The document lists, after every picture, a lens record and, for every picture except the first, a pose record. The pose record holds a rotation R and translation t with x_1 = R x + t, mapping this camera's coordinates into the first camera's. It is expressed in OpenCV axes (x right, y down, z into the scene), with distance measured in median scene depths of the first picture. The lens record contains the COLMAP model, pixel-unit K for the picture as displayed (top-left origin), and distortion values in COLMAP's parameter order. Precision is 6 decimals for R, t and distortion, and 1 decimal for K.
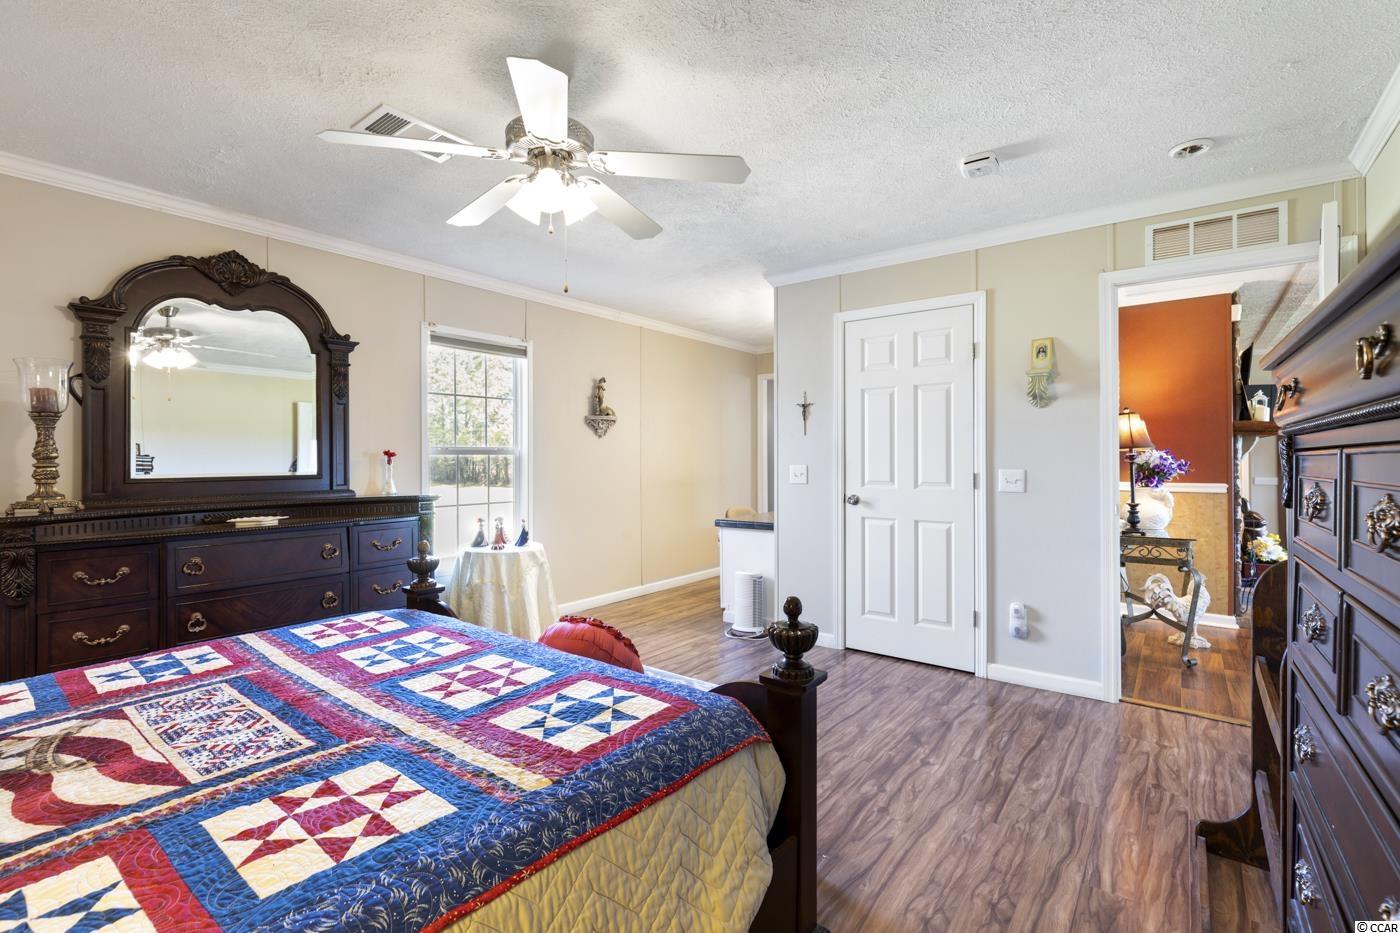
lens RADIAL K [[640.7, 0, 695.9], [0, 640.7, 456.6], [0, 0, 1]] dist [0.003934, -0.002340]
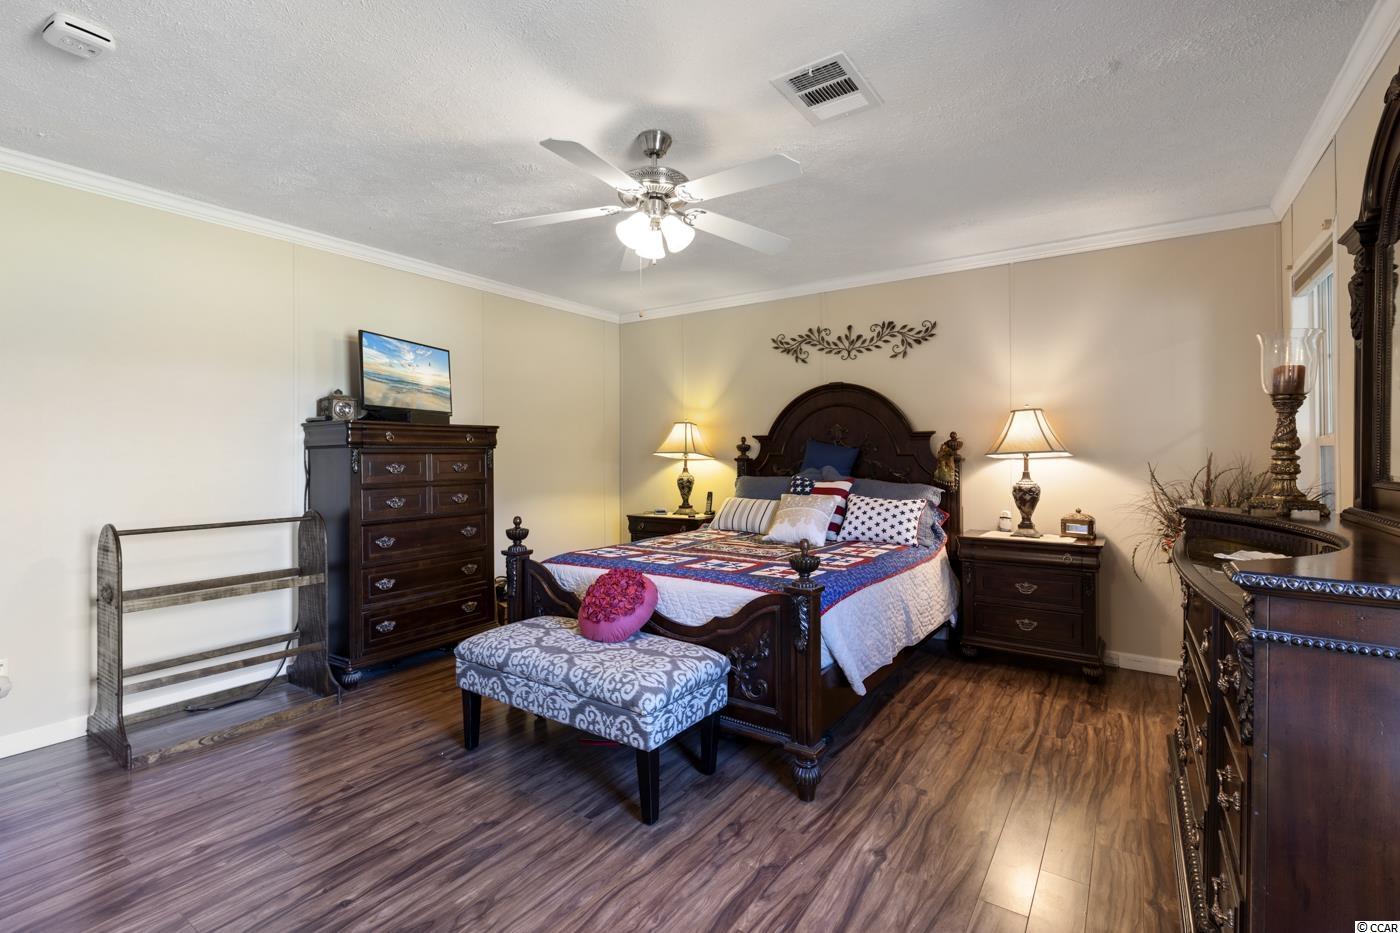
lens RADIAL K [[640.7, 0, 695.2], [0, 640.7, 460.0], [0, 0, 1]] dist [0.003934, -0.002340]
pose [[-0.999061, 0.005623, -0.042965, -0.162523], [0.005568, 0.999984, 0.001388, 0.007102], [0.042972, 0.001148, -0.999076, 1.407169]]
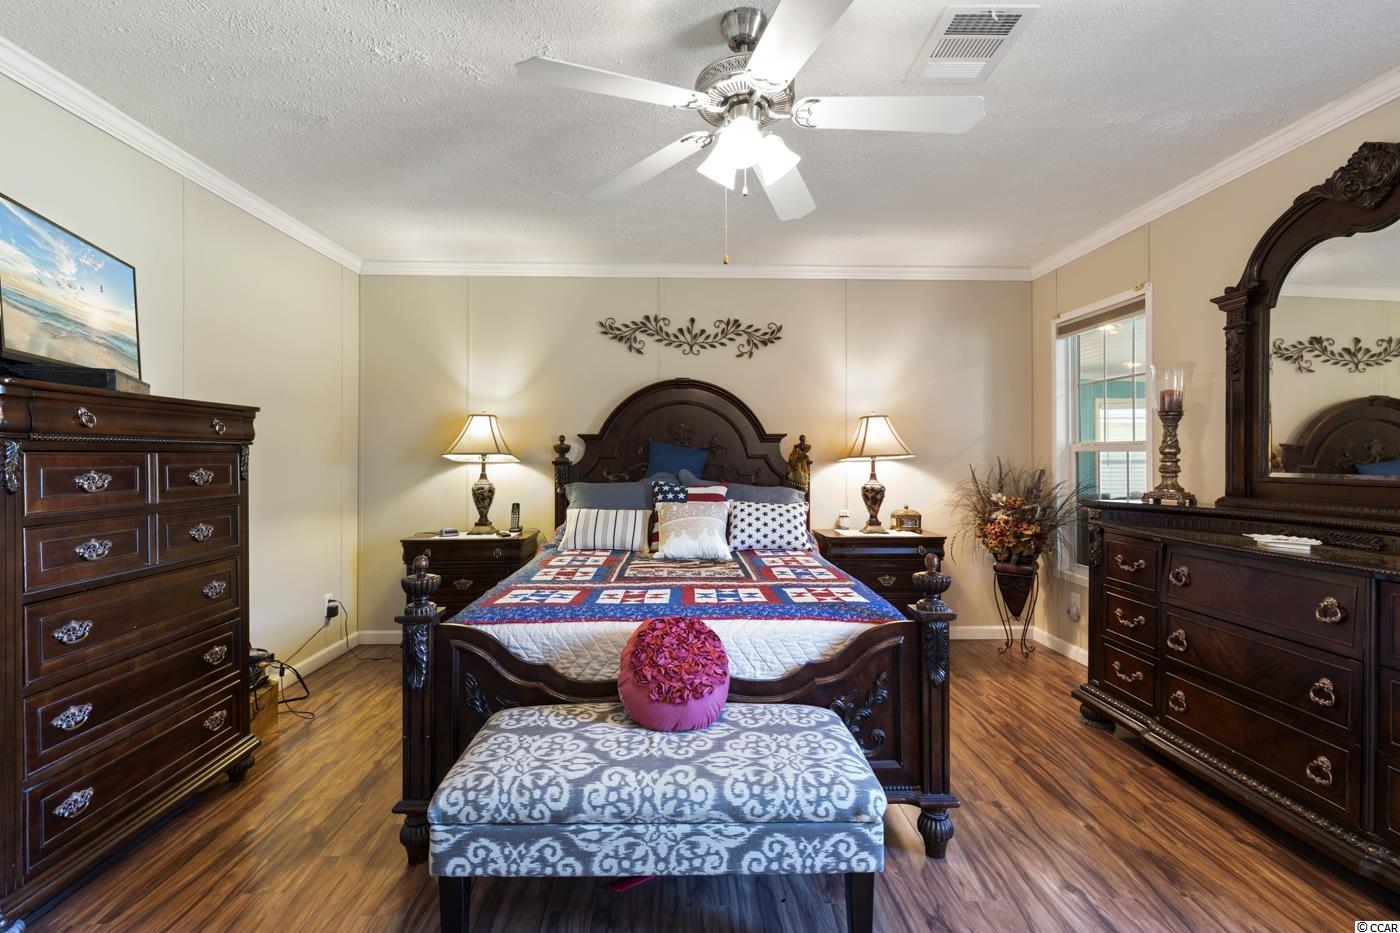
lens RADIAL K [[640.7, 0, 694.8], [0, 640.7, 459.7], [0, 0, 1]] dist [0.003934, -0.002340]
pose [[-0.780634, 0.004846, -0.624970, 0.236377], [0.006092, 0.999981, 0.000145, 0.004423], [0.624959, -0.003694, -0.780649, 1.049790]]
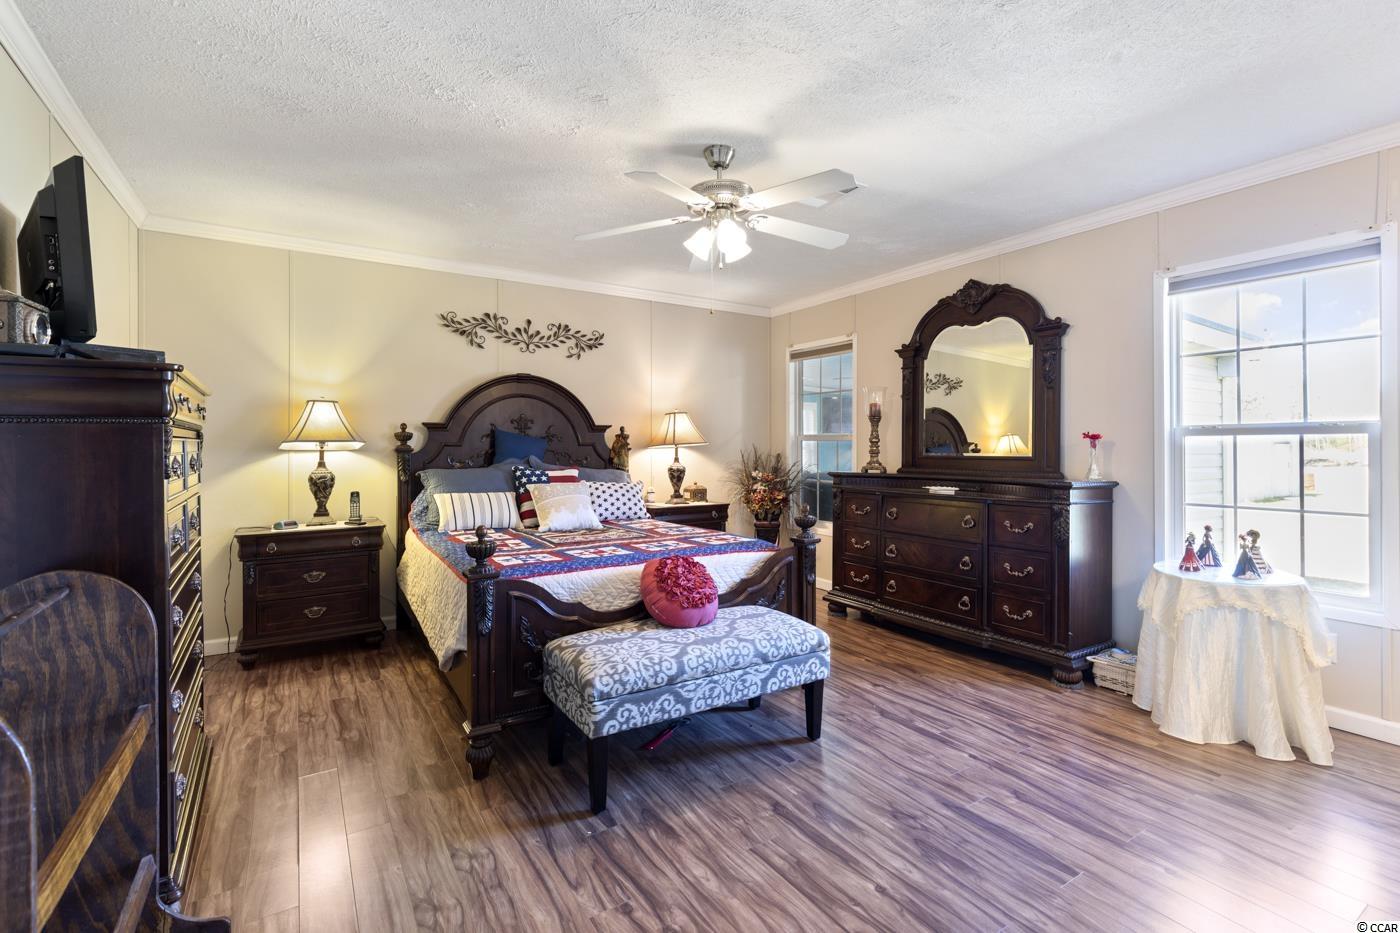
lens RADIAL K [[640.7, 0, 709.4], [0, 640.7, 459.2], [0, 0, 1]] dist [0.003934, -0.002340]
pose [[-0.337506, 0.022261, -0.941060, 0.645972], [0.008588, 0.999752, 0.020569, 0.005832], [0.941284, -0.001139, -0.337613, 0.909982]]
